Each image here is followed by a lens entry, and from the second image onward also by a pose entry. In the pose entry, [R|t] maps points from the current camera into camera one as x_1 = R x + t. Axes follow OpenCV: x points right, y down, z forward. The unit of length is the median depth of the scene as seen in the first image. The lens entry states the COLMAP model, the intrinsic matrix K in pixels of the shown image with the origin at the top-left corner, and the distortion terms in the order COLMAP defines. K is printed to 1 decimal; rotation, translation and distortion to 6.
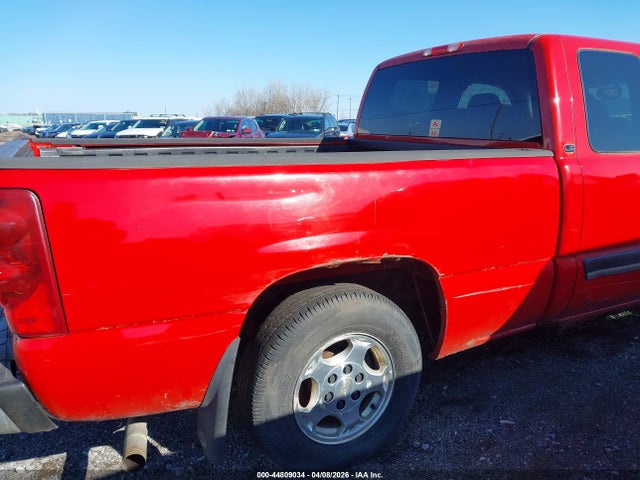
lens RADIAL K [[511.4, 0, 320.8], [0, 511.4, 241.2], [0, 0, 1]] dist [-0.027135, -0.010032]
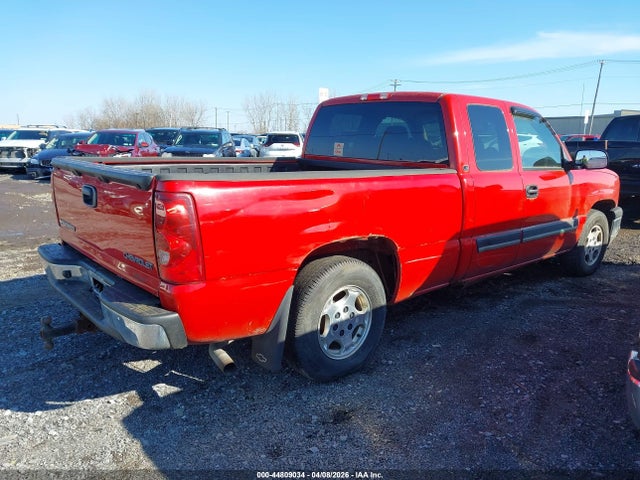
lens RADIAL K [[511.4, 0, 318.1], [0, 511.4, 241.3], [0, 0, 1]] dist [-0.027135, -0.010032]
pose [[0.973418, -0.026730, 0.227469, -0.343074], [0.032357, 0.999255, -0.021044, 0.066097], [-0.226737, 0.027845, 0.973558, -0.454567]]
